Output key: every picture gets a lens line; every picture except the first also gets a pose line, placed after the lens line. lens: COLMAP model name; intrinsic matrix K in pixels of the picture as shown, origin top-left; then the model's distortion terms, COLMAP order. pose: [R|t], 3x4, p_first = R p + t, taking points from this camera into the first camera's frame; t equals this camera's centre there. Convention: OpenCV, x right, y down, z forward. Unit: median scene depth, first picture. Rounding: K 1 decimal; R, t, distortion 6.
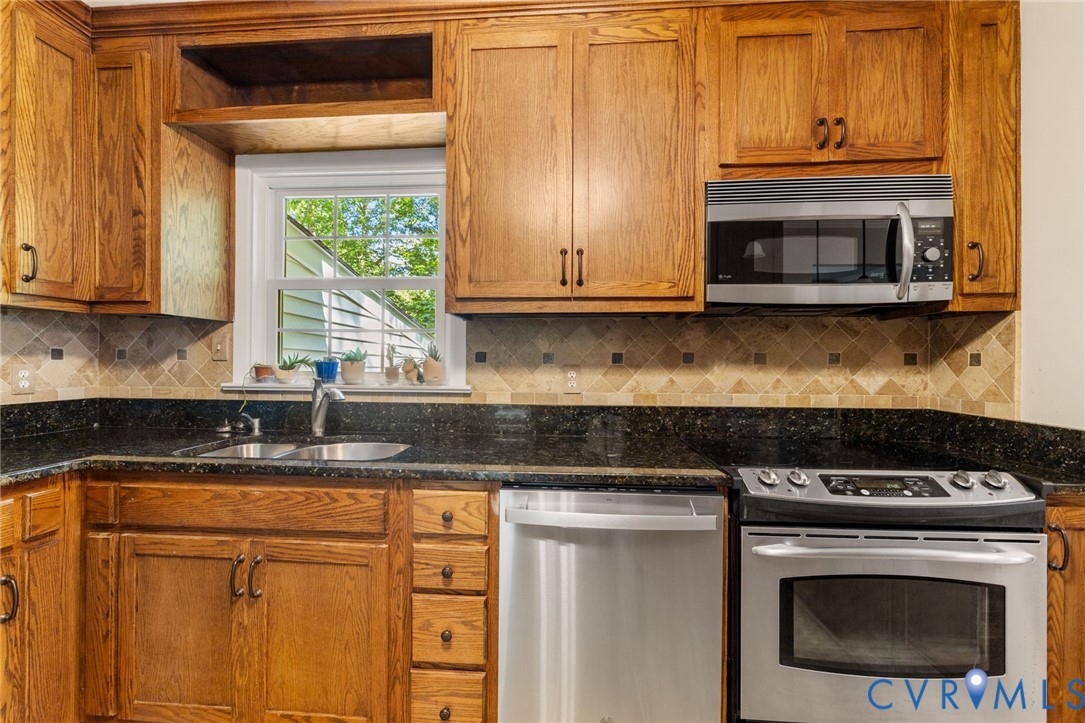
lens RADIAL K [[471.2, 0, 545.2], [0, 471.2, 356.8], [0, 0, 1]] dist [0.000533, 0.000345]
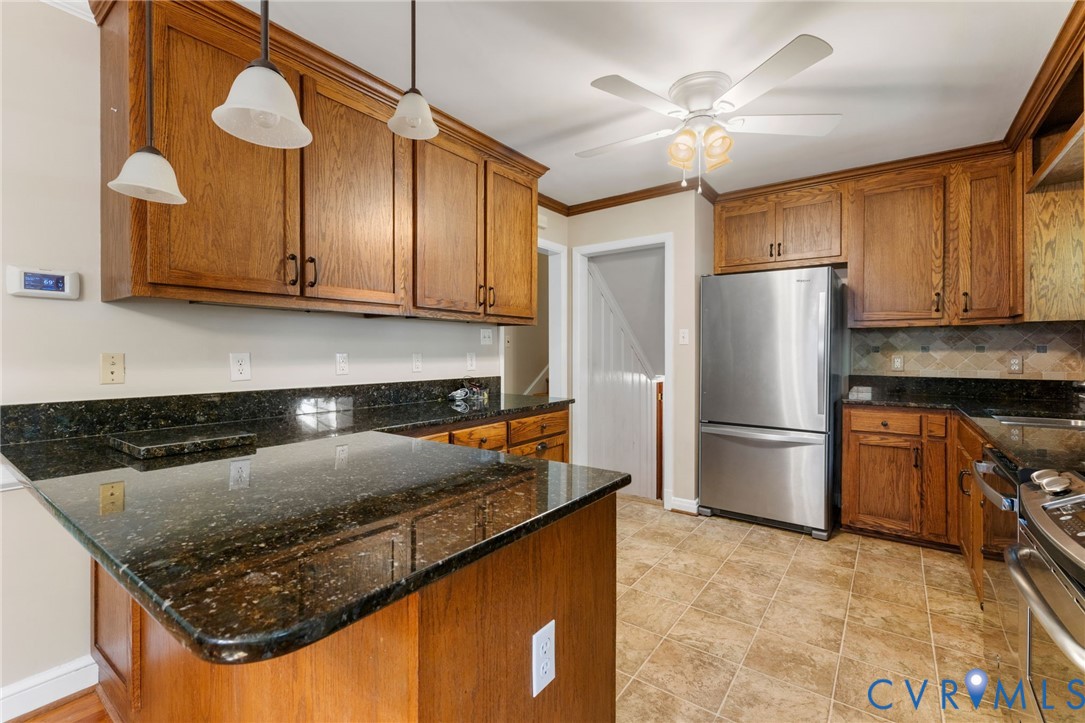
lens RADIAL K [[471.2, 0, 545.2], [0, 471.2, 356.8], [0, 0, 1]] dist [0.000533, 0.000345]
pose [[-0.533297, 0.001652, -0.845927, 1.255647], [0.002490, 0.999997, 0.000383, 0.015767], [0.845924, -0.001902, -0.533299, 0.503557]]
